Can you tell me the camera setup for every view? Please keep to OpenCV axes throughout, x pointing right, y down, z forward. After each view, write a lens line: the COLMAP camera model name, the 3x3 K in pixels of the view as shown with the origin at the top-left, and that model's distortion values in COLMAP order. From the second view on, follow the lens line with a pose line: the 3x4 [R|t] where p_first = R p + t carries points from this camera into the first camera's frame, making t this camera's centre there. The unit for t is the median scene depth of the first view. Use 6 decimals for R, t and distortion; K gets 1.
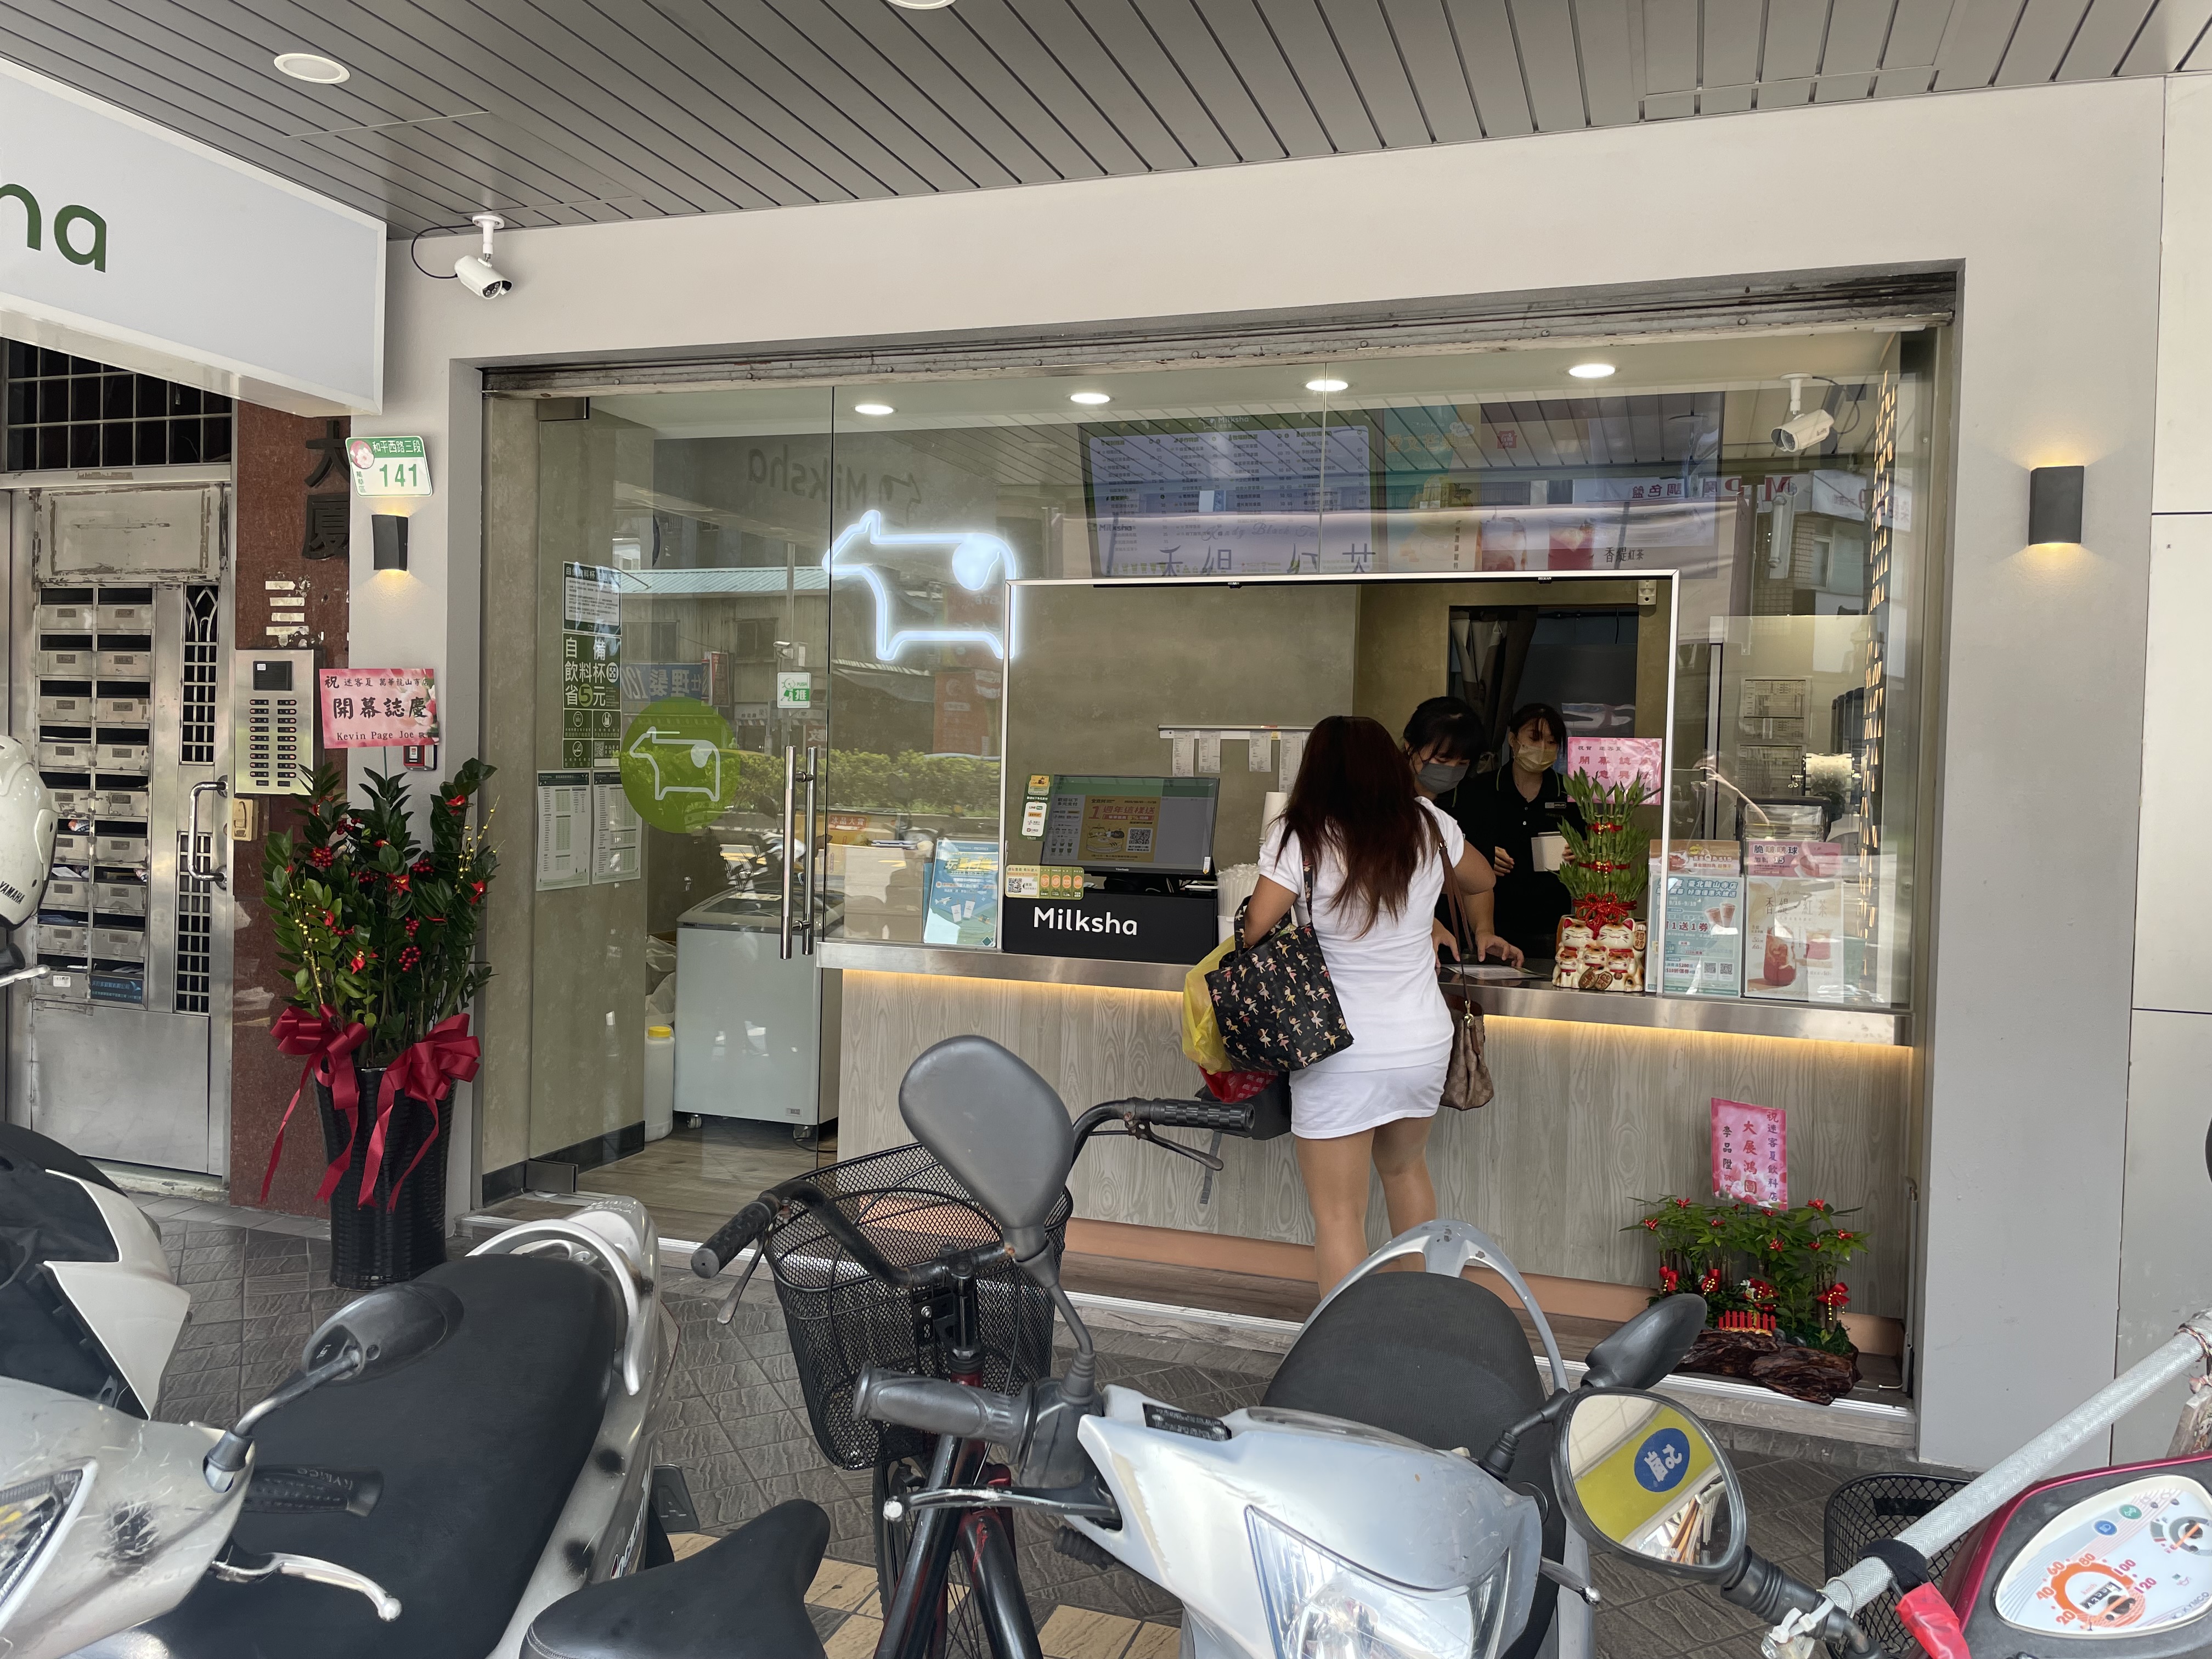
lens RADIAL K [[1663.5, 0, 1104.0], [0, 1663.5, 829.8], [0, 0, 1]] dist [0.038977, -0.003162]
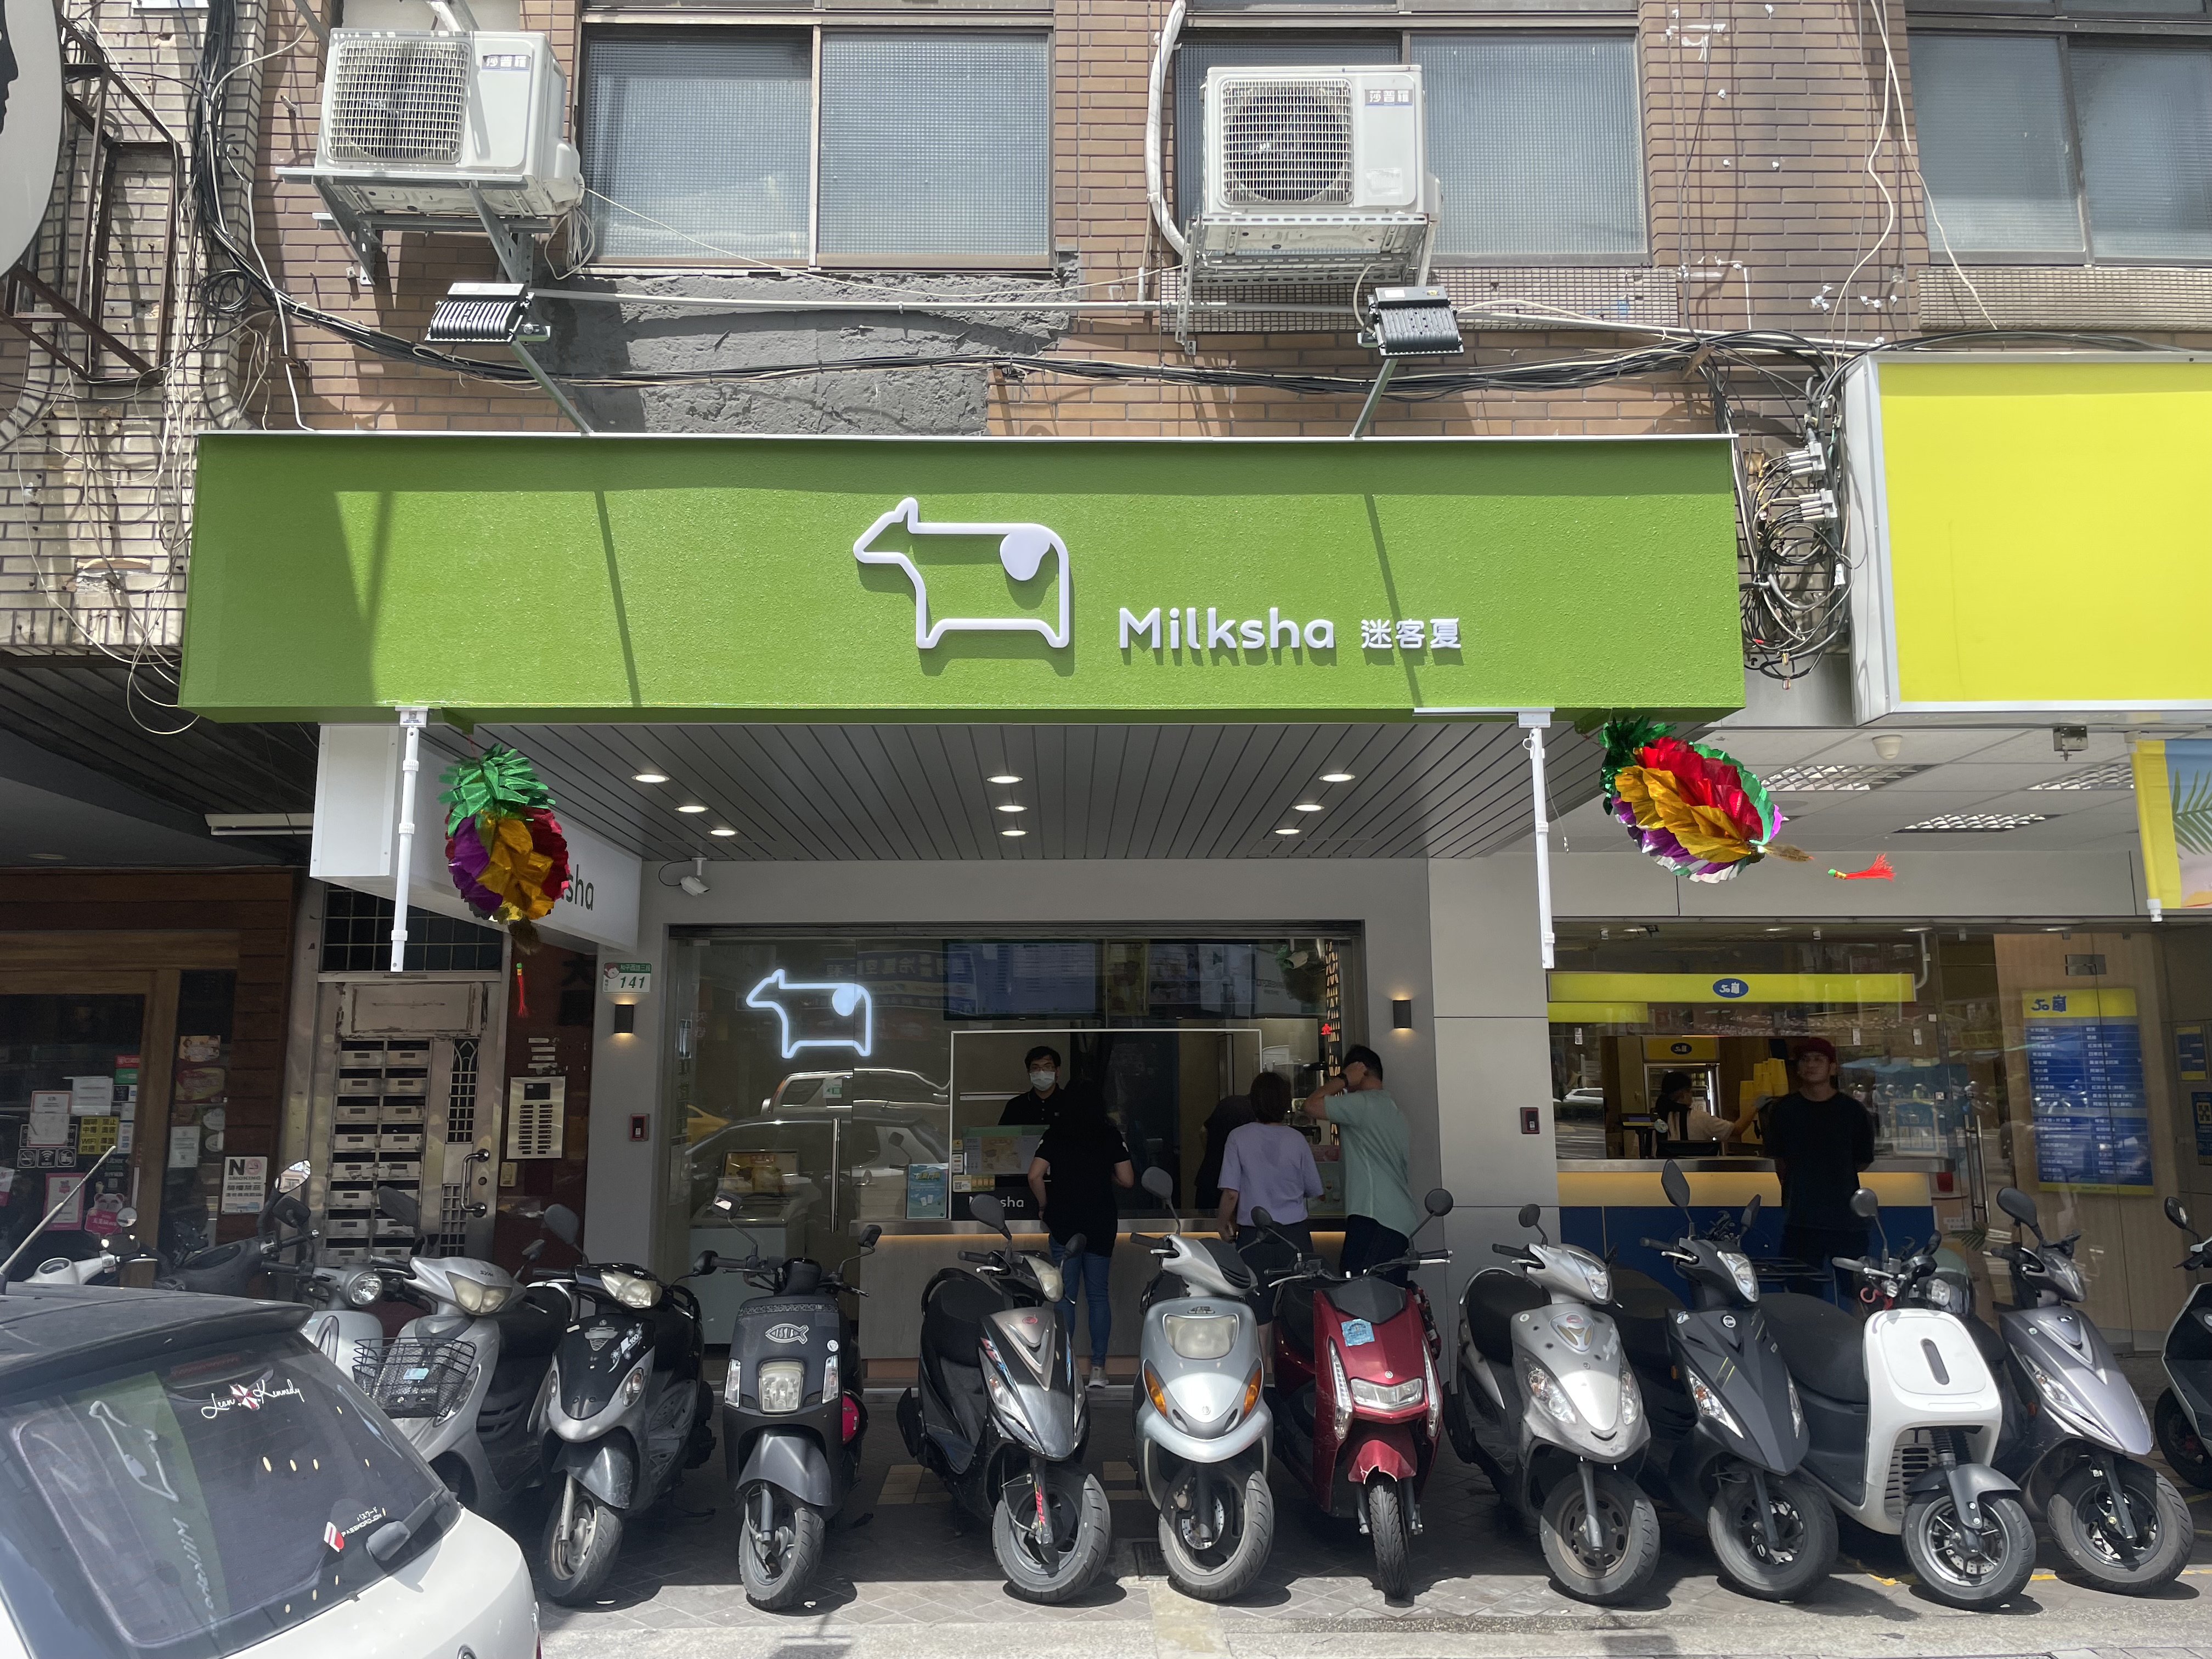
lens RADIAL K [[1663.5, 0, 1106.9], [0, 1663.5, 825.5], [0, 0, 1]] dist [0.038977, -0.003162]
pose [[0.935137, 0.020739, 0.353679, -0.531606], [0.044798, 0.983351, -0.176107, -0.027249], [-0.351443, 0.180528, 0.918639, -0.860803]]
